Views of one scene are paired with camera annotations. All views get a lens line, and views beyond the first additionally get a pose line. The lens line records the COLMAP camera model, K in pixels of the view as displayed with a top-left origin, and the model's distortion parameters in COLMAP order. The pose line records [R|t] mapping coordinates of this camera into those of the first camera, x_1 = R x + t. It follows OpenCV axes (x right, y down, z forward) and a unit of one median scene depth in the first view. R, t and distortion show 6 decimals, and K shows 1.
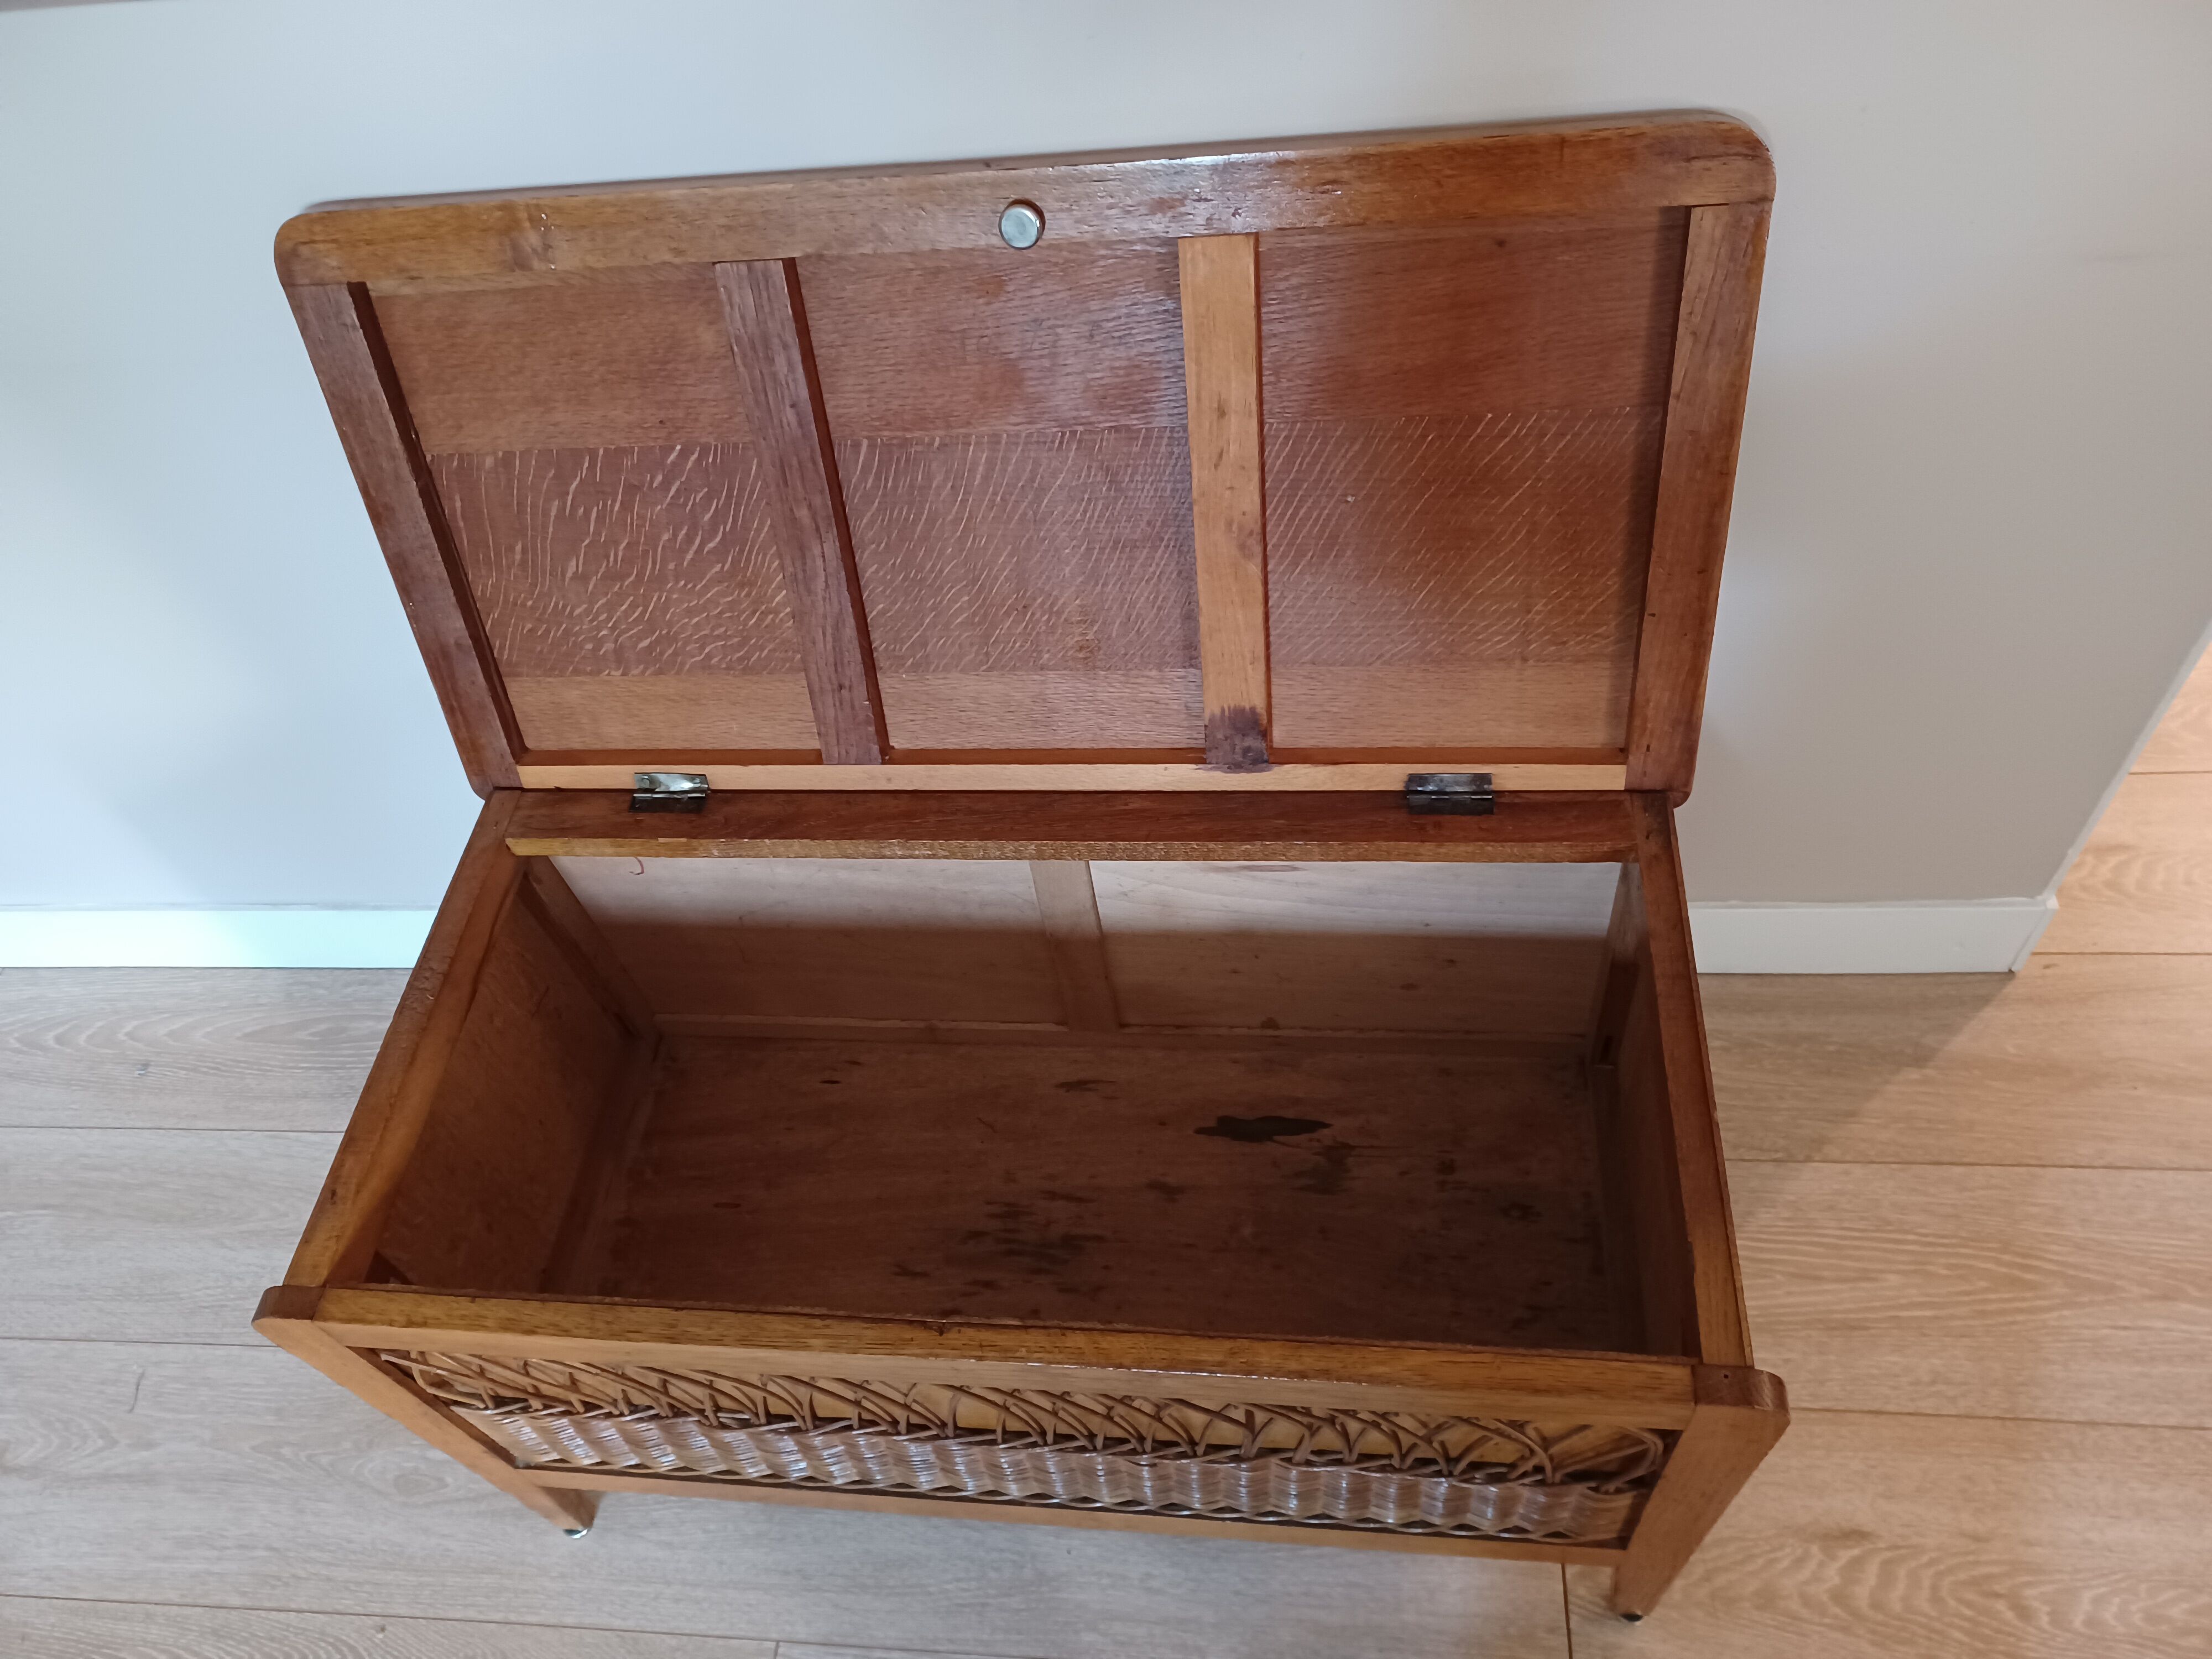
lens RADIAL K [[1629.7, 0, 1093.1], [0, 1629.7, 794.6], [0, 0, 1]] dist [0.001594, 0.019846]
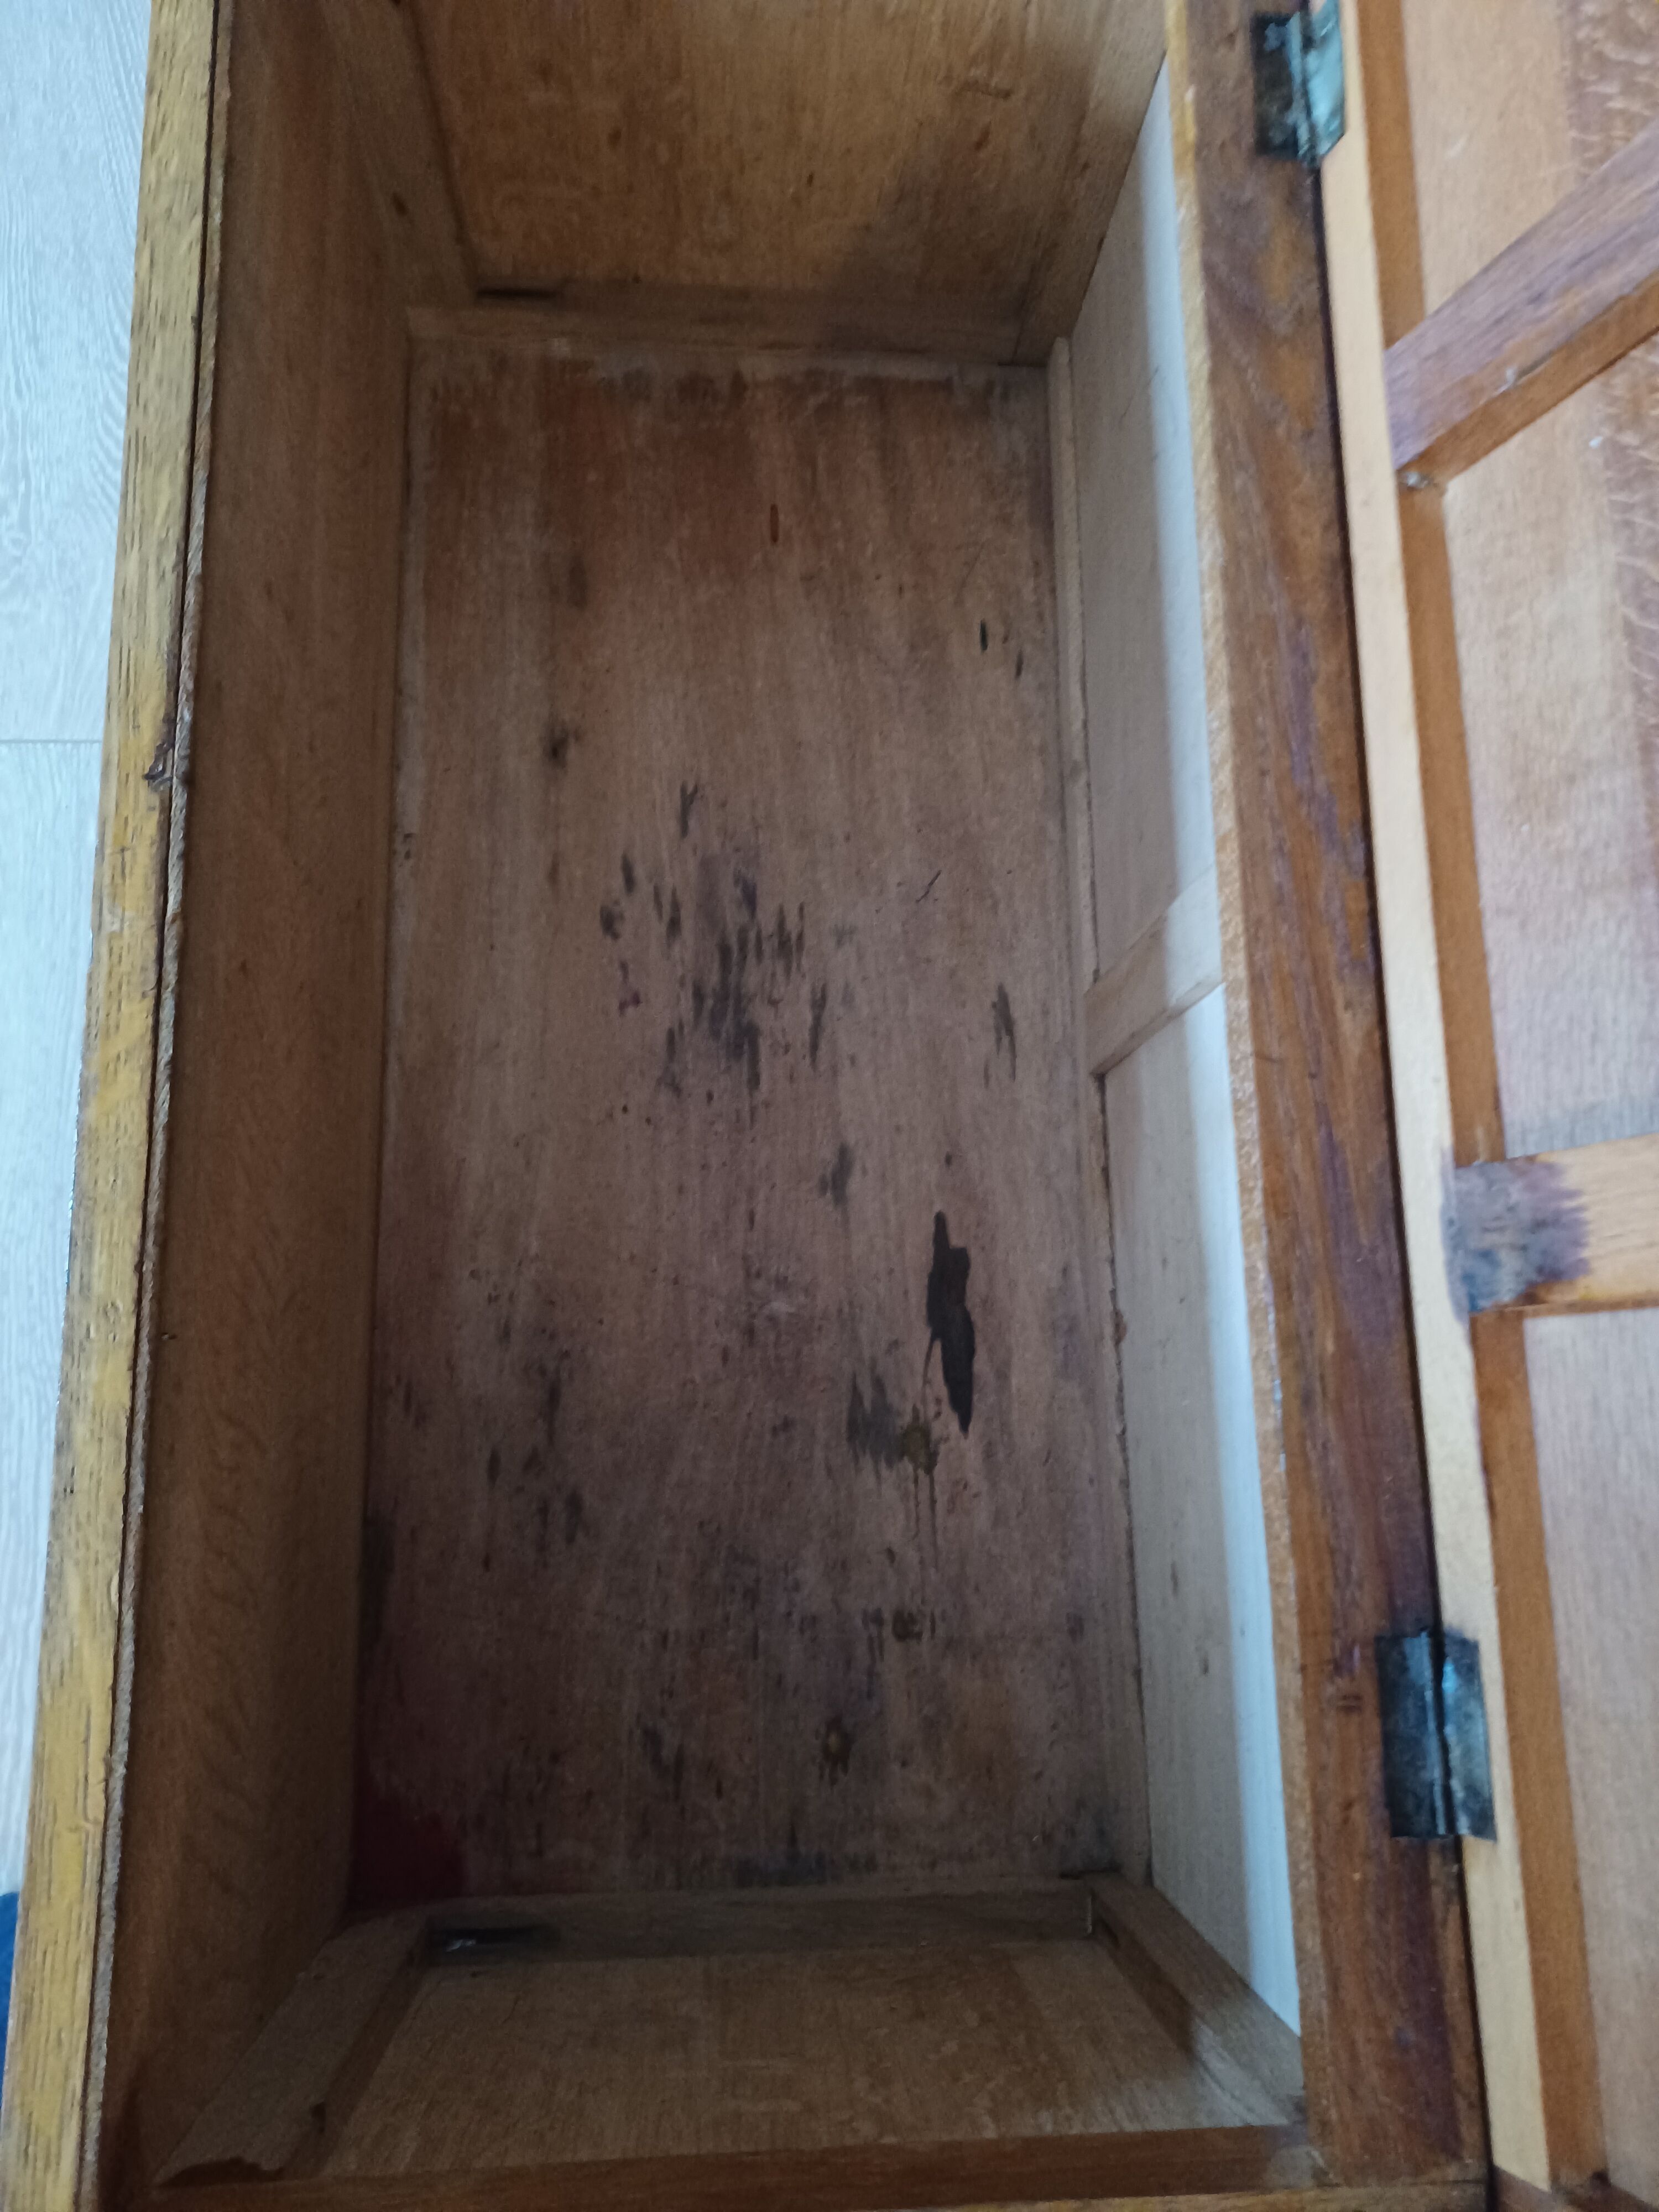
lens RADIAL K [[1629.7, 0, 817.6], [0, 1629.7, 1096.2], [0, 0, 1]] dist [0.001594, 0.019846]
pose [[0.108029, 0.992579, -0.055832, 0.050261], [-0.830342, 0.120970, 0.543965, -0.104668], [0.546682, -0.012404, 0.837248, 0.481746]]
